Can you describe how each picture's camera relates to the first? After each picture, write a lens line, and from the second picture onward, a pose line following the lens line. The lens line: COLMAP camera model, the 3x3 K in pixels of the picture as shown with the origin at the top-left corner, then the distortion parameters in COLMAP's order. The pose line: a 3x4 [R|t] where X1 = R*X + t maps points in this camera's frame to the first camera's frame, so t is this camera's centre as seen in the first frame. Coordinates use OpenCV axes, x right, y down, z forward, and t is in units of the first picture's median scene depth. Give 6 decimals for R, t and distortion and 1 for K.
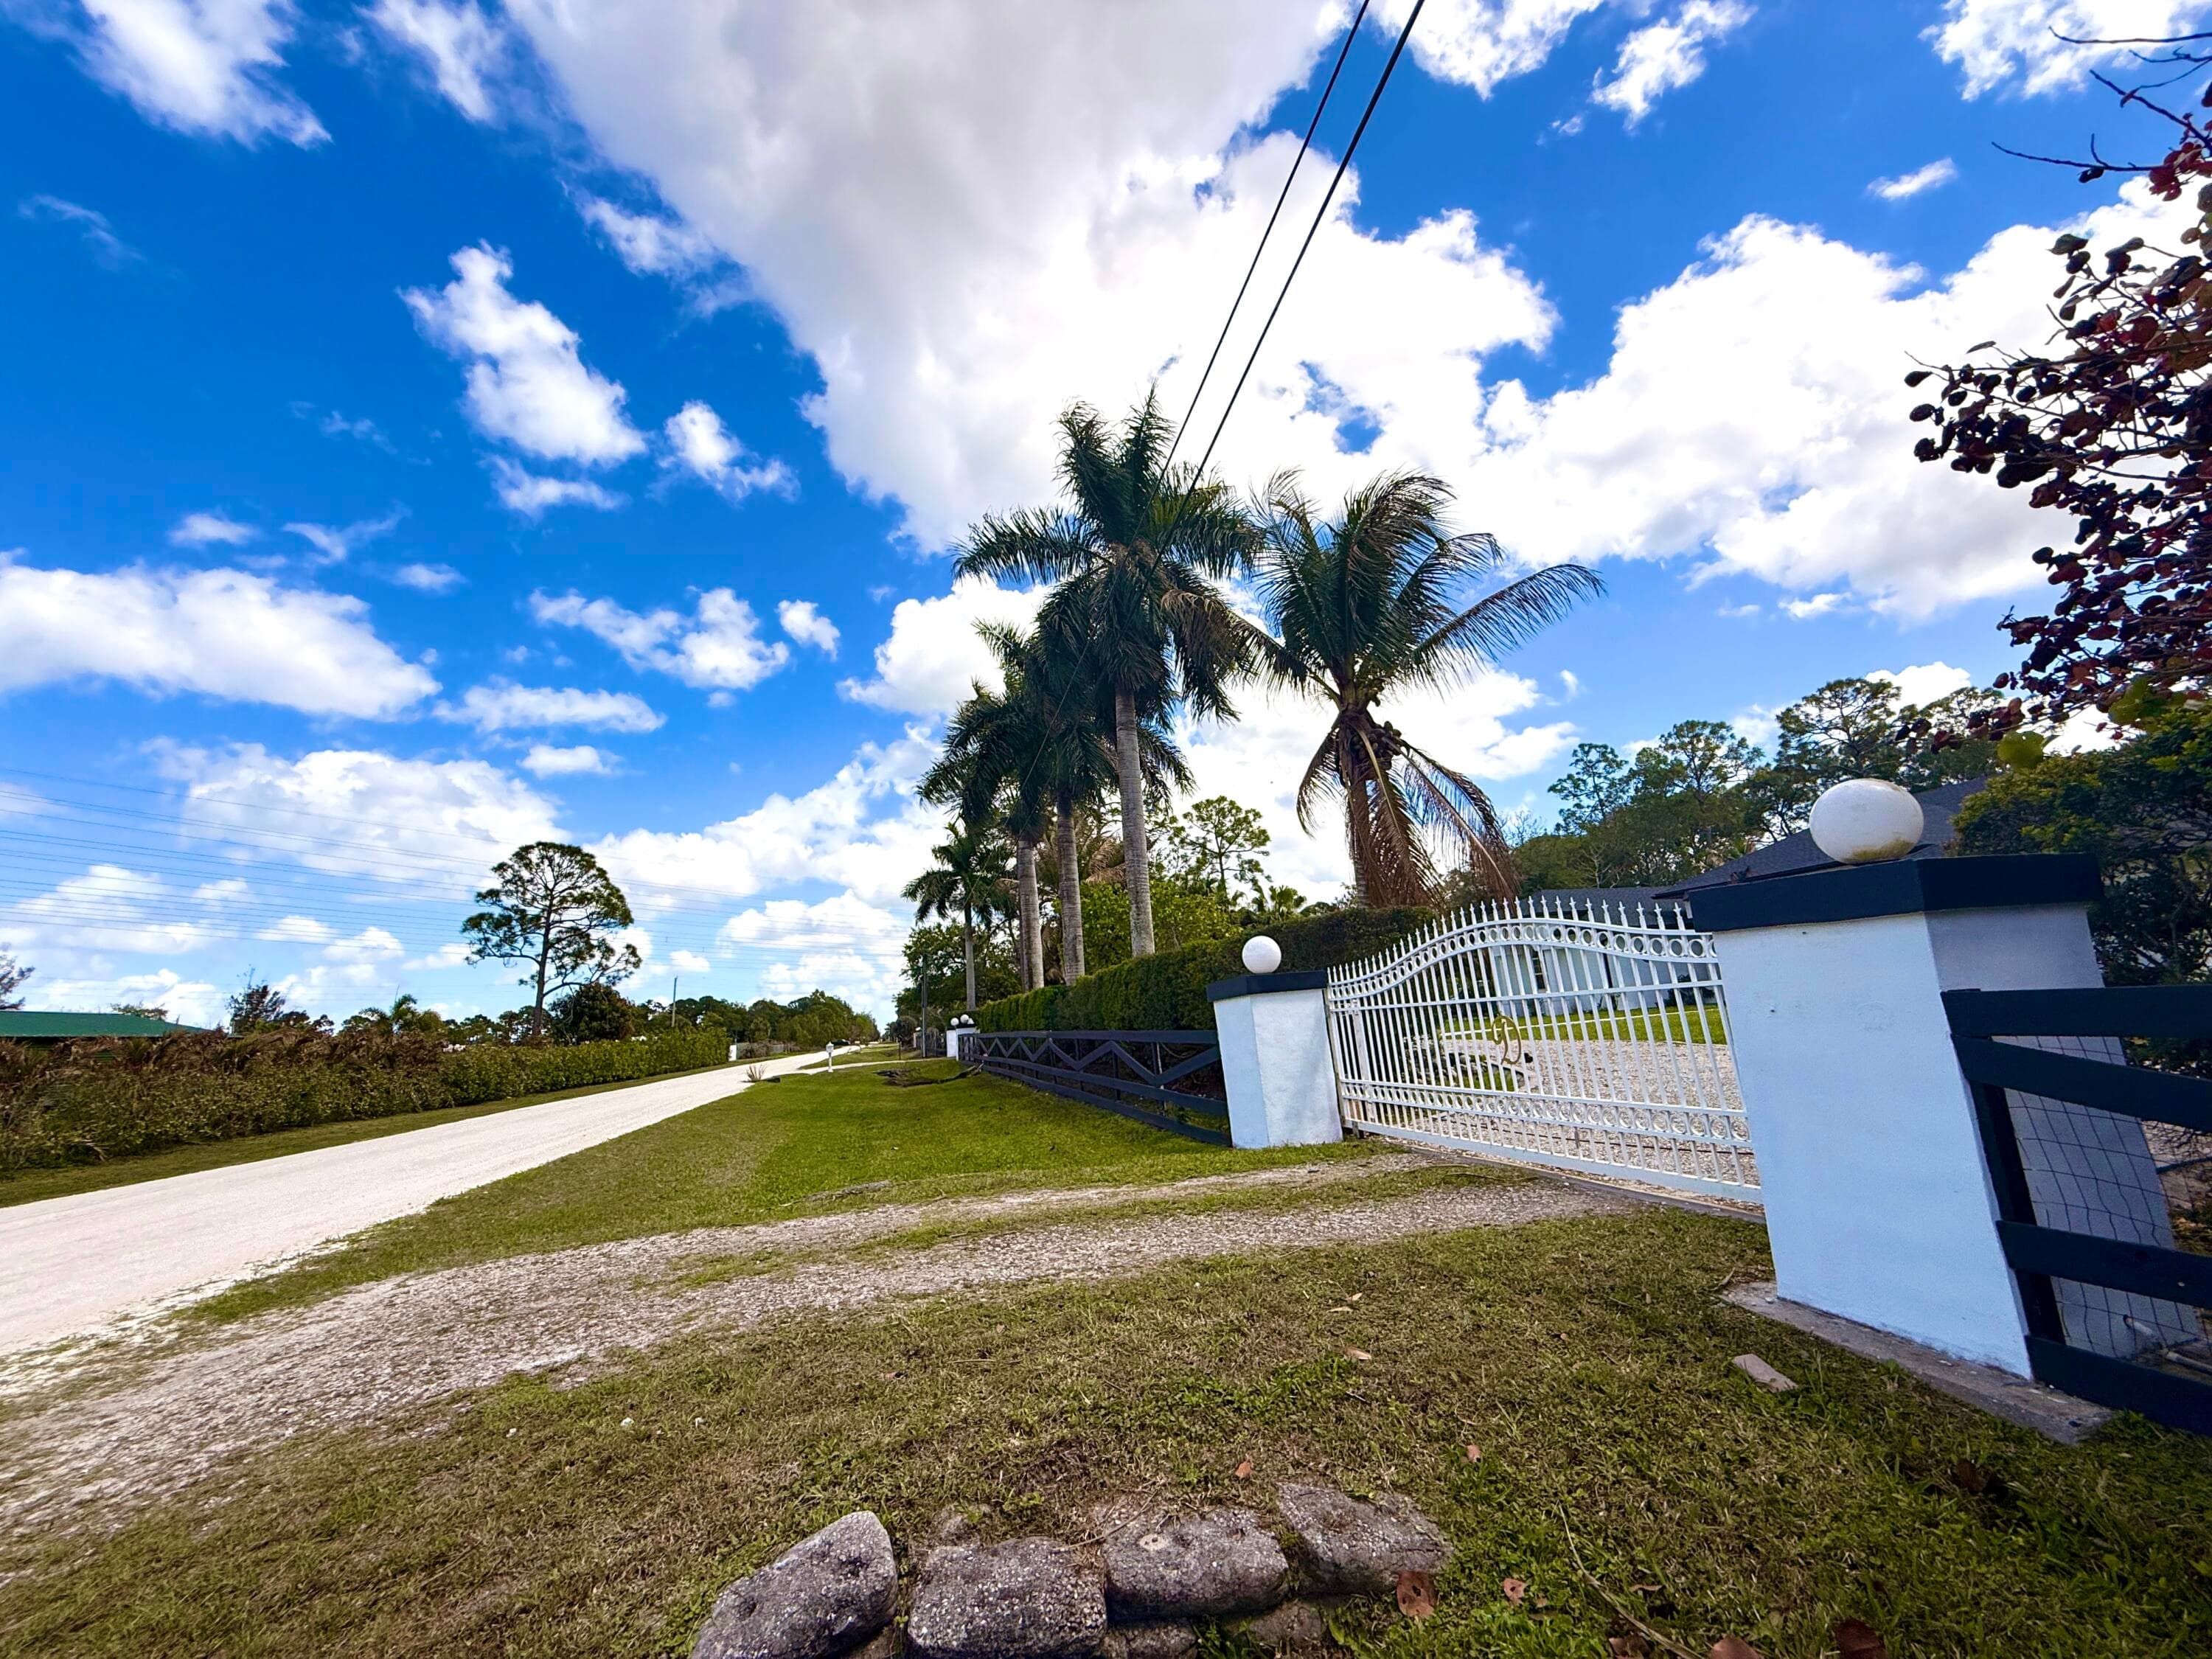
lens RADIAL K [[880.1, 0, 1094.7], [0, 880.1, 832.7], [0, 0, 1]] dist [0.001809, -0.000090]
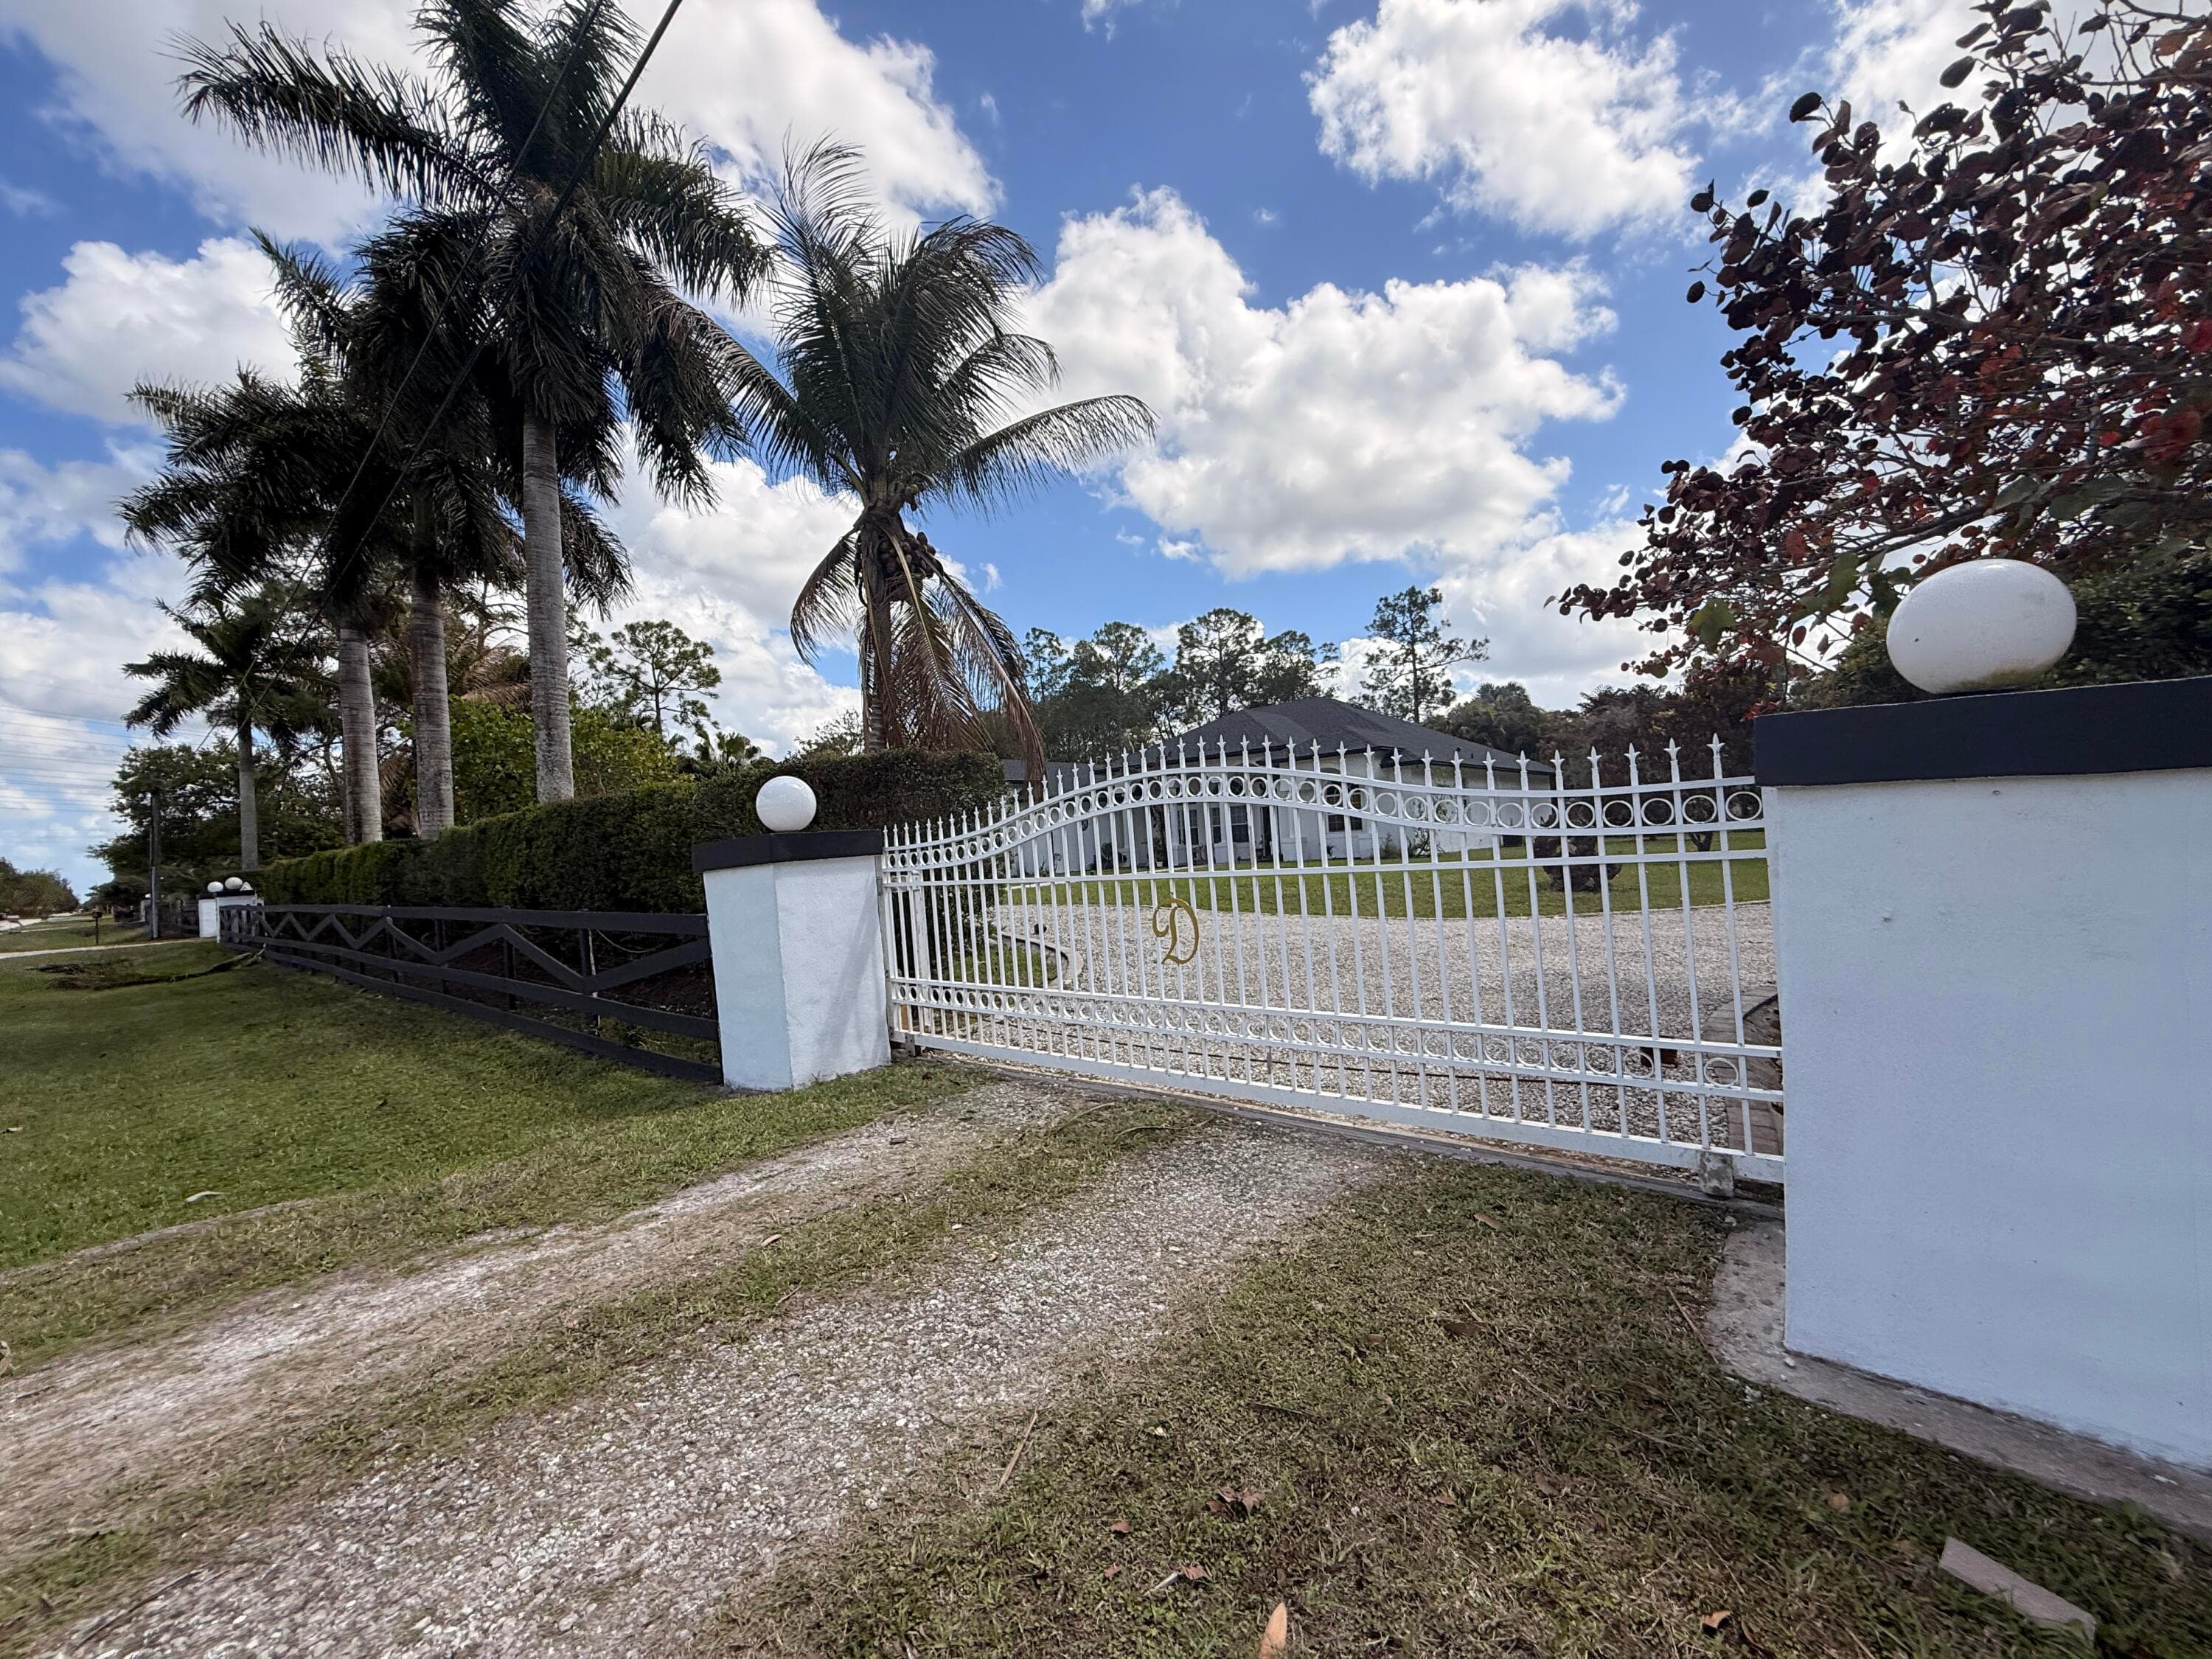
lens RADIAL K [[880.1, 0, 1101.1], [0, 880.1, 828.1], [0, 0, 1]] dist [0.001809, -0.000090]
pose [[0.811559, 0.029159, 0.583543, -0.002437], [-0.117618, 0.986461, 0.114285, 0.016732], [-0.572310, -0.161384, 0.804000, 0.103092]]
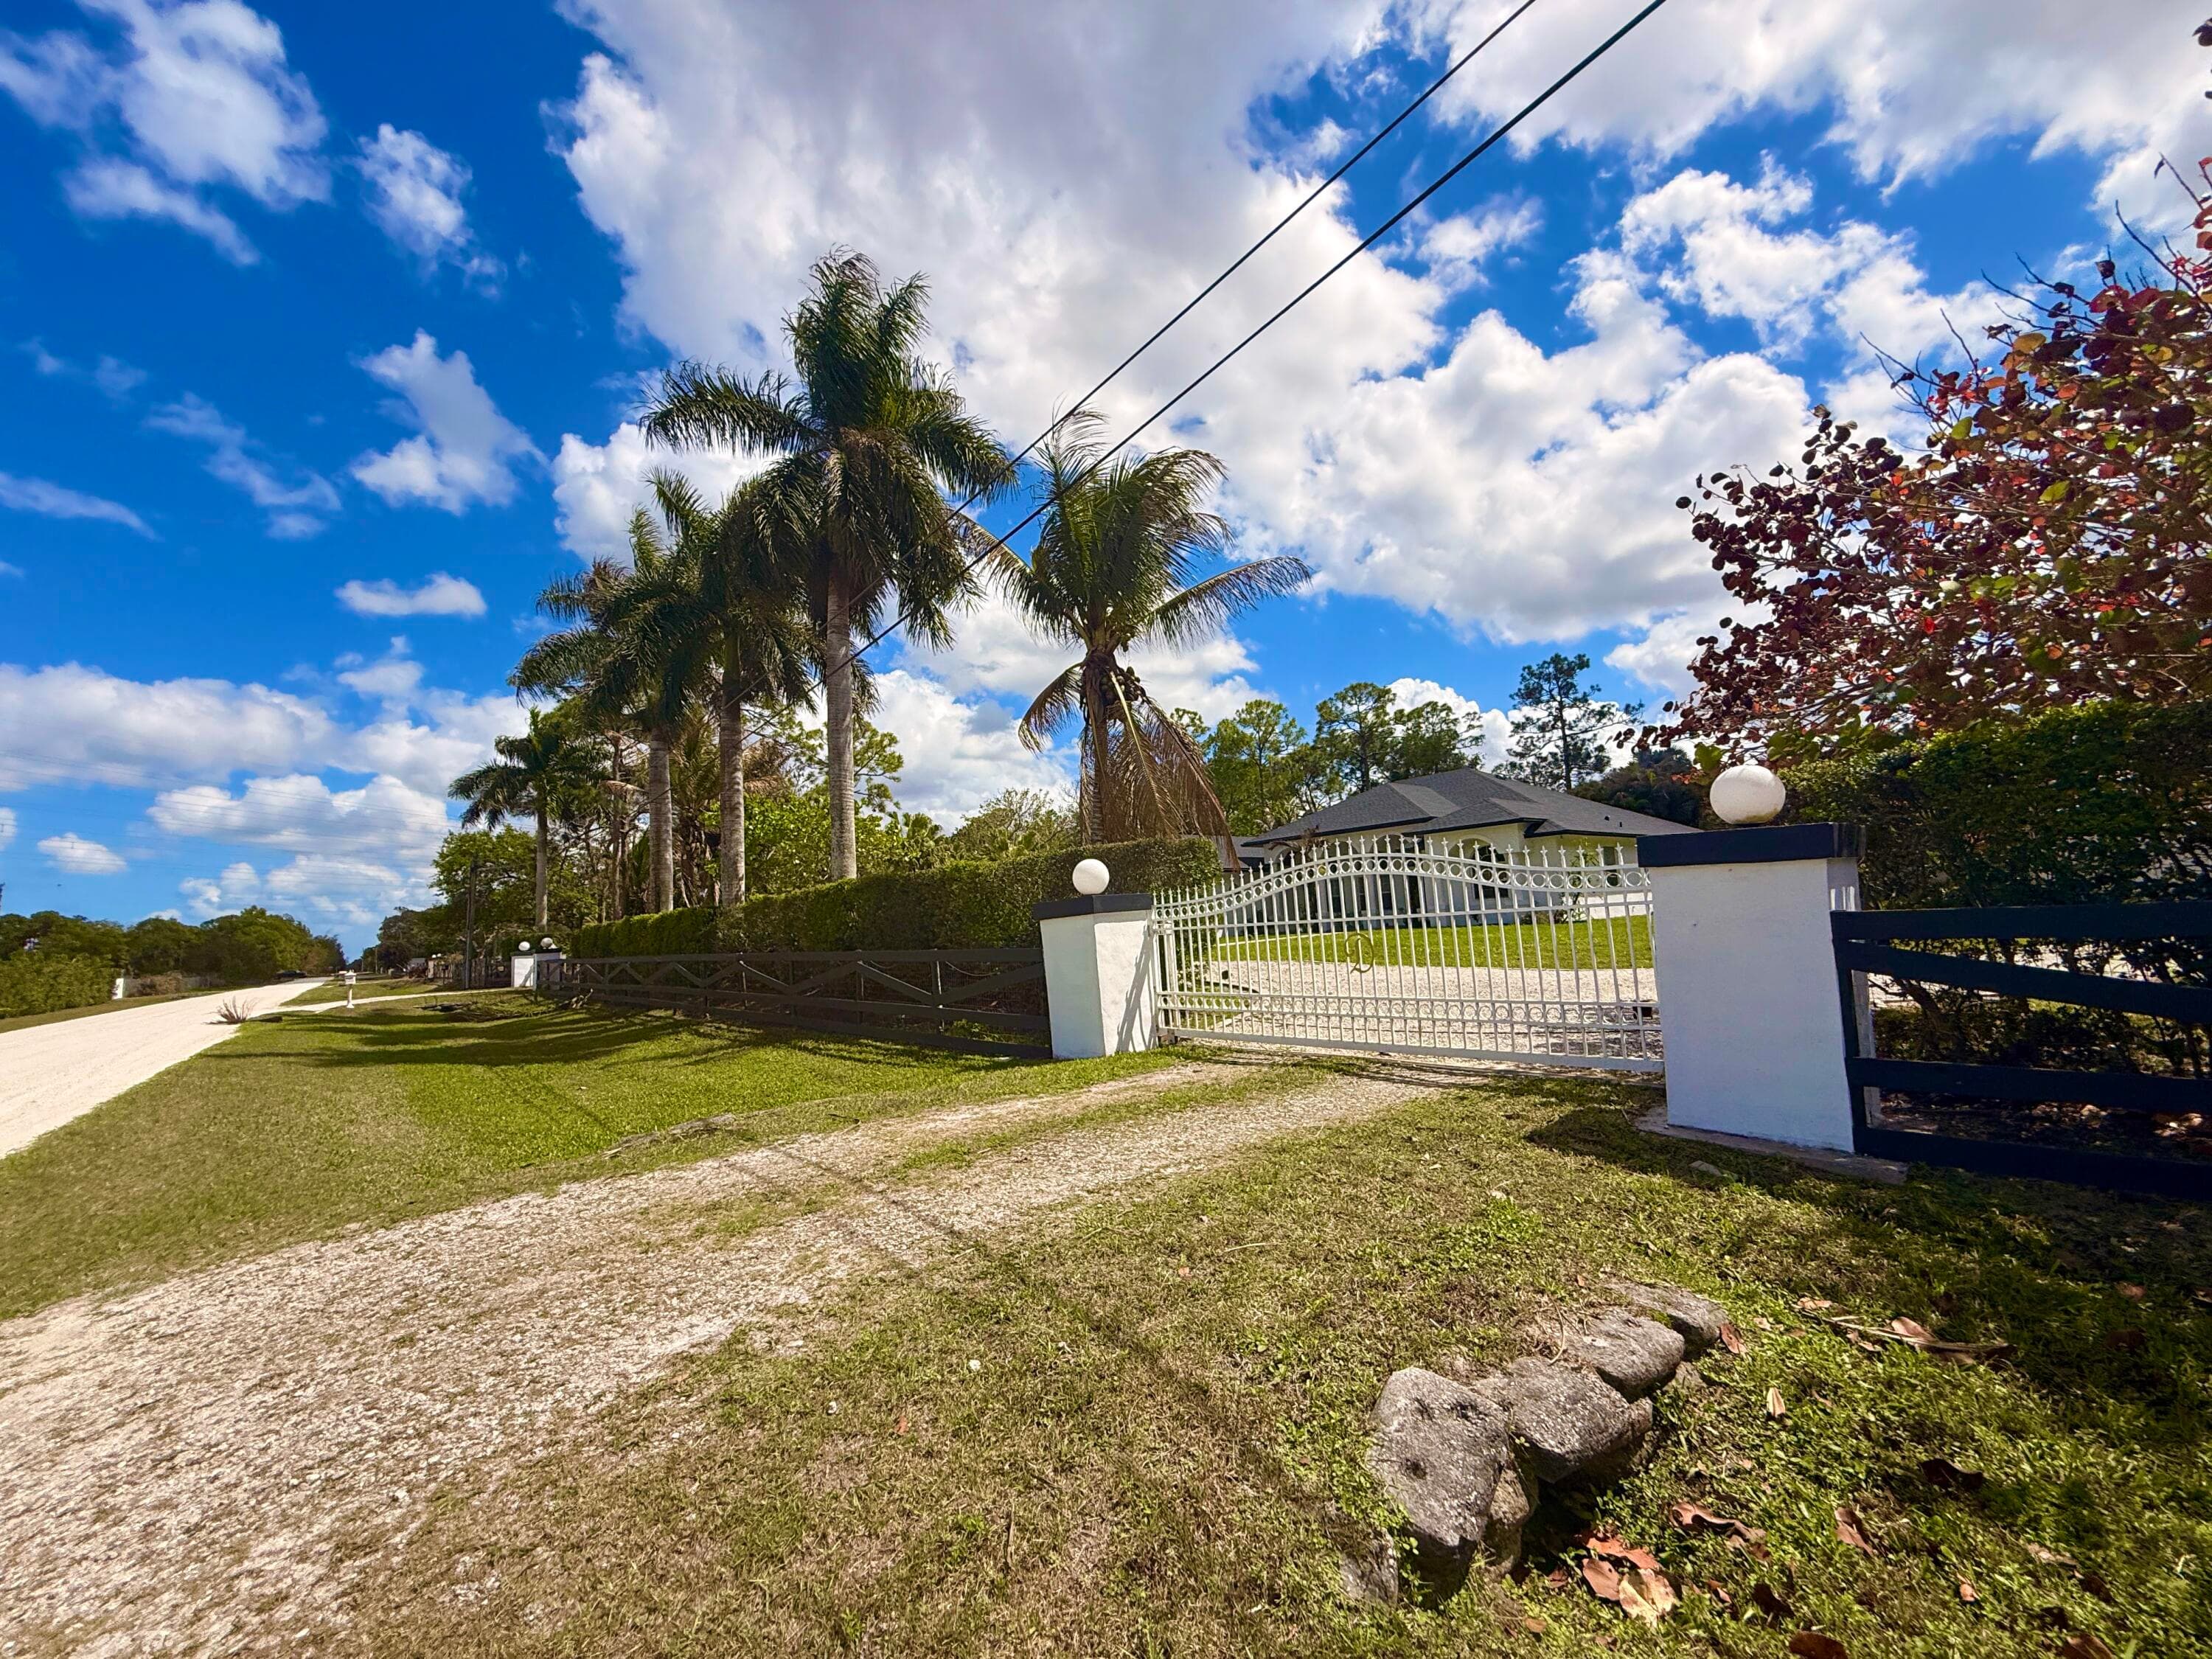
lens RADIAL K [[880.1, 0, 1095.1], [0, 880.1, 829.9], [0, 0, 1]] dist [0.001809, -0.000090]
pose [[0.893553, 0.062173, 0.444631, -0.088634], [-0.096121, 0.993893, 0.054193, 0.008803], [-0.438546, -0.091163, 0.894073, 0.022763]]
